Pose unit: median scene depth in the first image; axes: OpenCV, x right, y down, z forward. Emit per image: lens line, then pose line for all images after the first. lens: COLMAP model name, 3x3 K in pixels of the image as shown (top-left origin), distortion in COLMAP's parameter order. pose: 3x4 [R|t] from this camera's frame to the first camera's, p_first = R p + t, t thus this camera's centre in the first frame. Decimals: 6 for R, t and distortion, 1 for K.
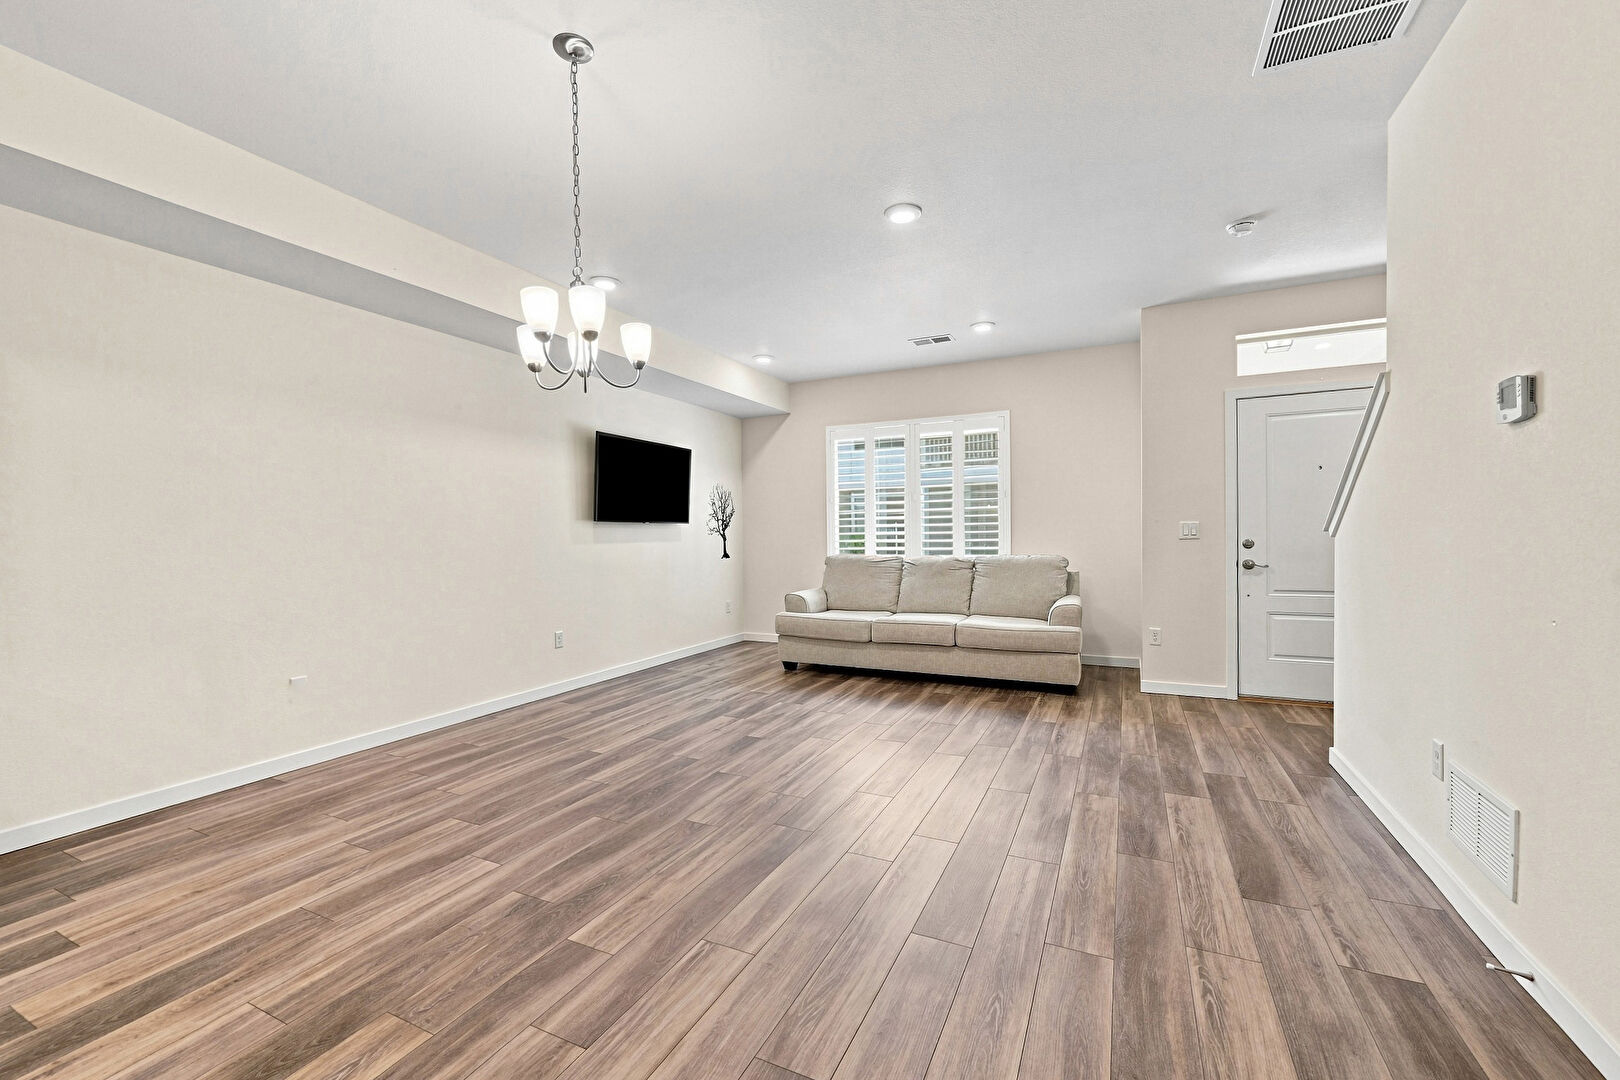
lens RADIAL K [[659.5, 0, 788.7], [0, 659.5, 536.1], [0, 0, 1]] dist [0.000844, 0.000010]
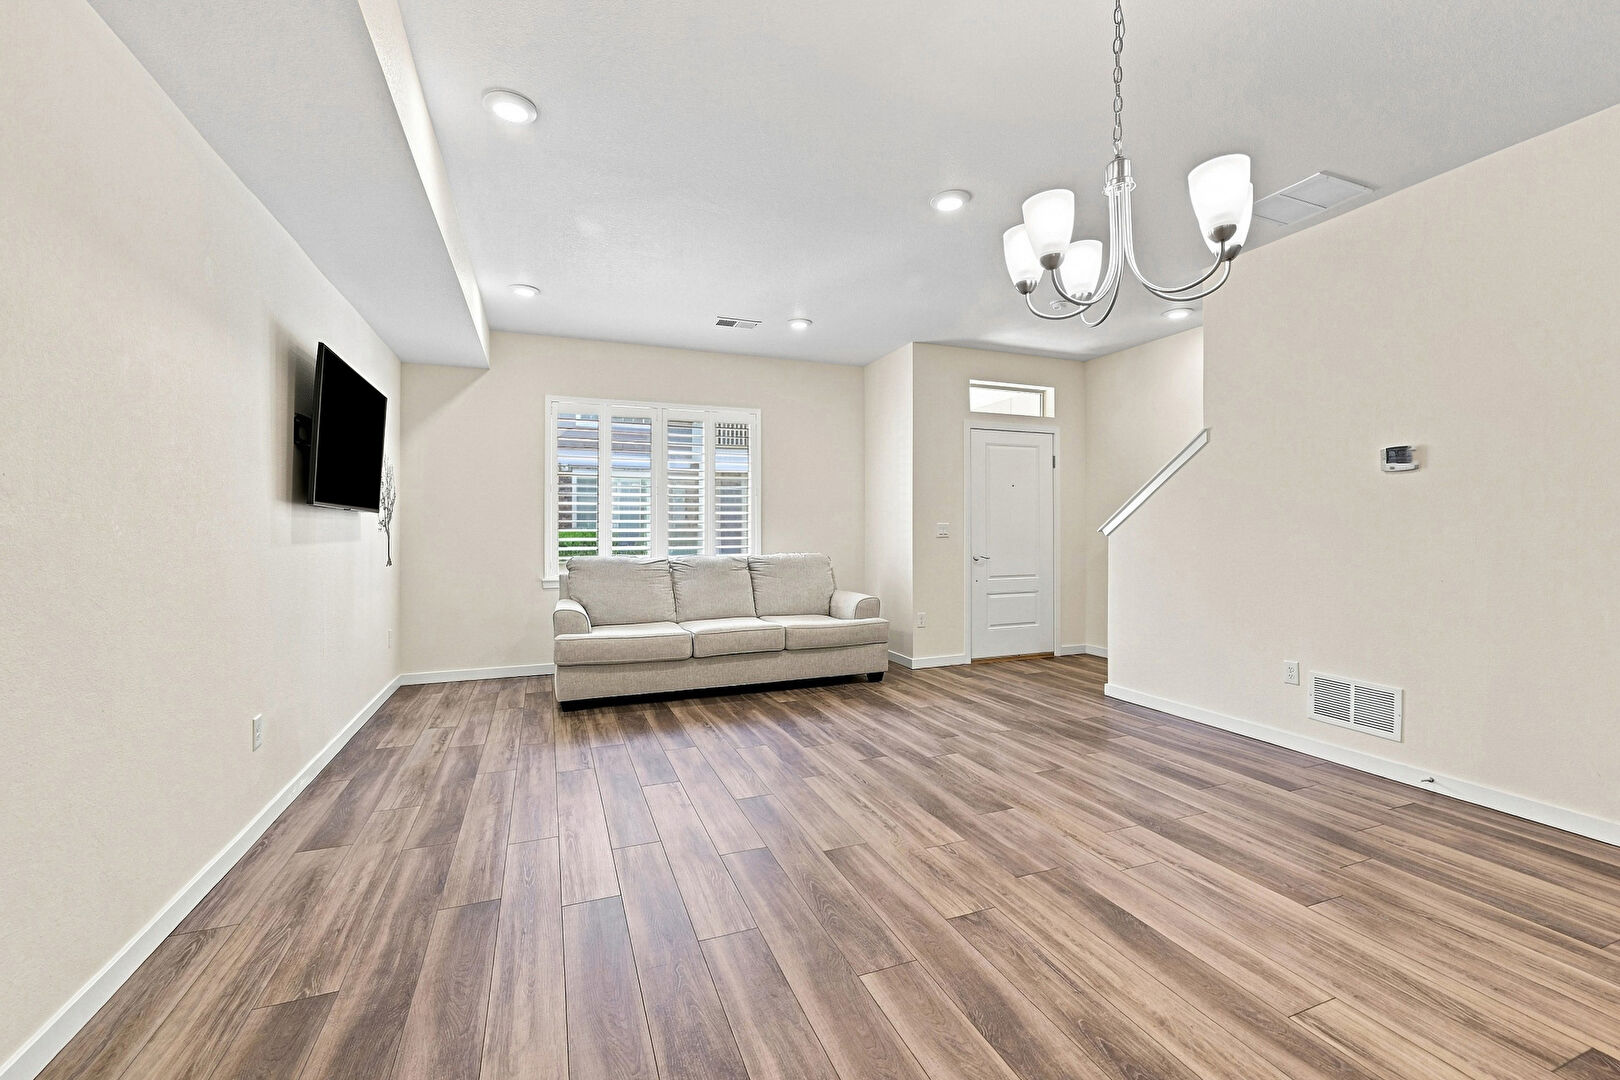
lens RADIAL K [[668.5, 0, 800.8], [0, 668.5, 515.4], [0, 0, 1]] dist [0.002562, 0.000565]
pose [[0.670918, 0.024924, 0.741113, -0.604105], [-0.004077, 0.999544, -0.029924, 0.002285], [-0.741520, 0.017055, 0.670714, 0.444584]]
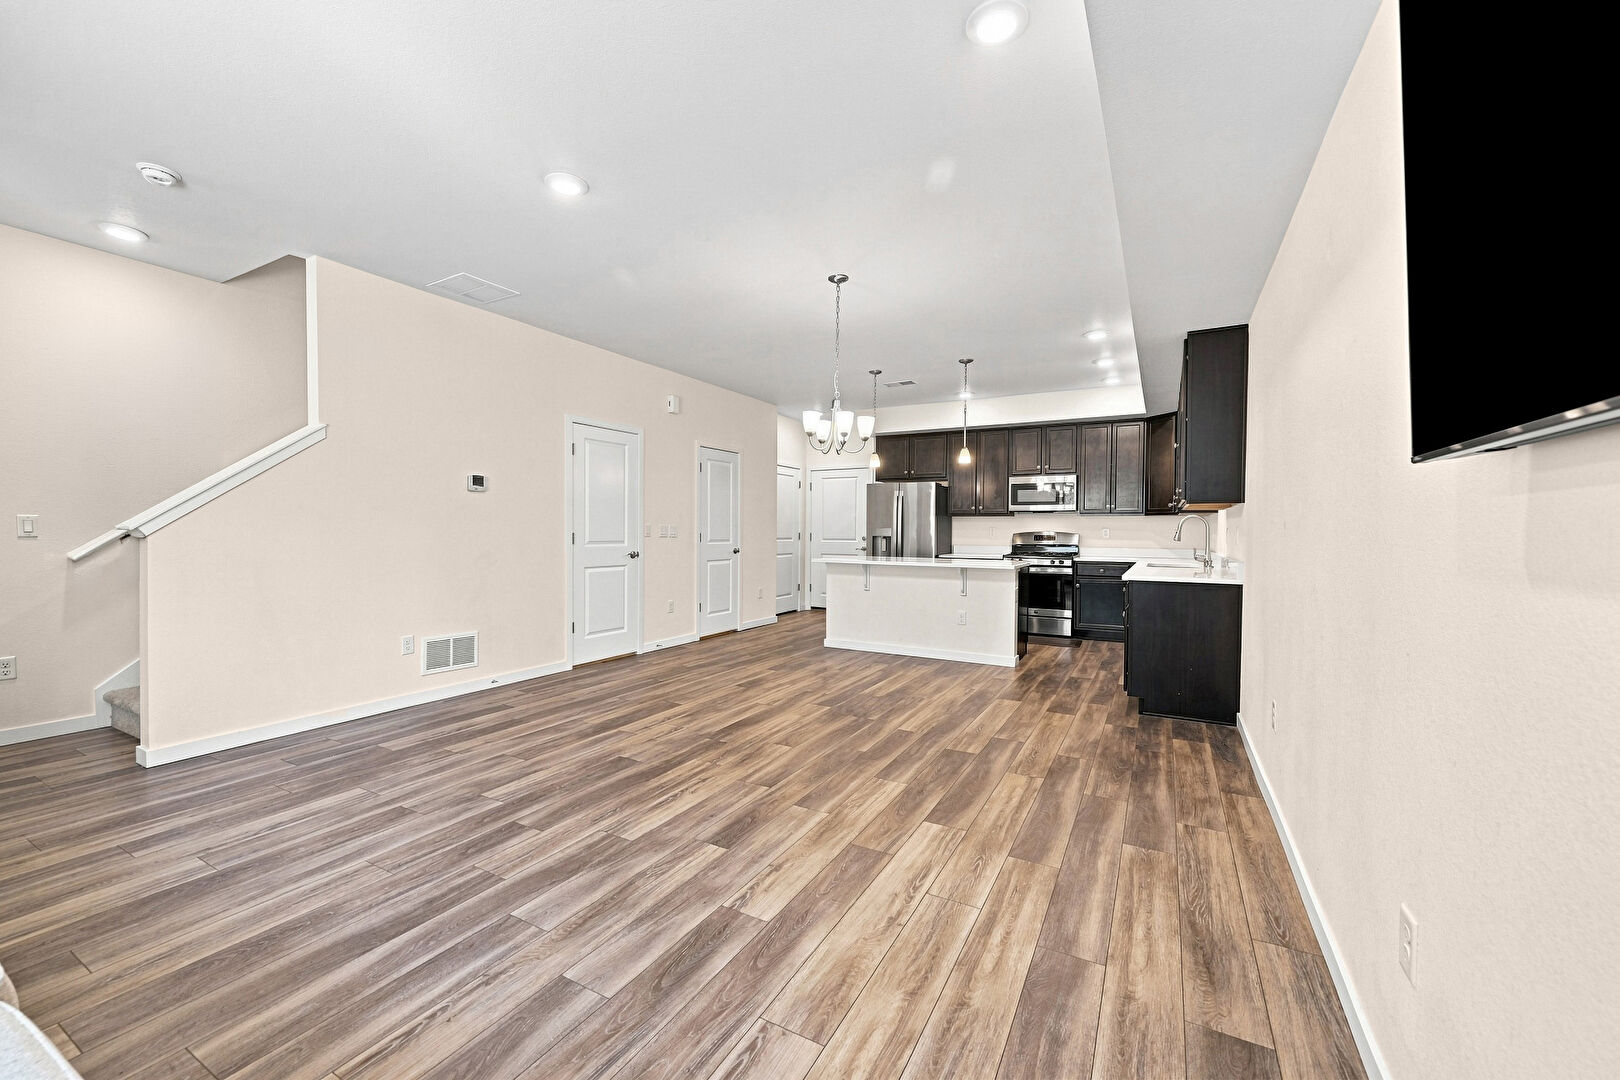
lens RADIAL K [[649.4, 0, 810.1], [0, 649.4, 533.2], [0, 0, 1]] dist [-0.004098, -0.000388]
pose [[-0.999601, 0.003860, 0.027977, -0.166651], [0.004009, 0.999978, 0.005281, -0.004582], [-0.027956, 0.005391, -0.999595, 1.668327]]
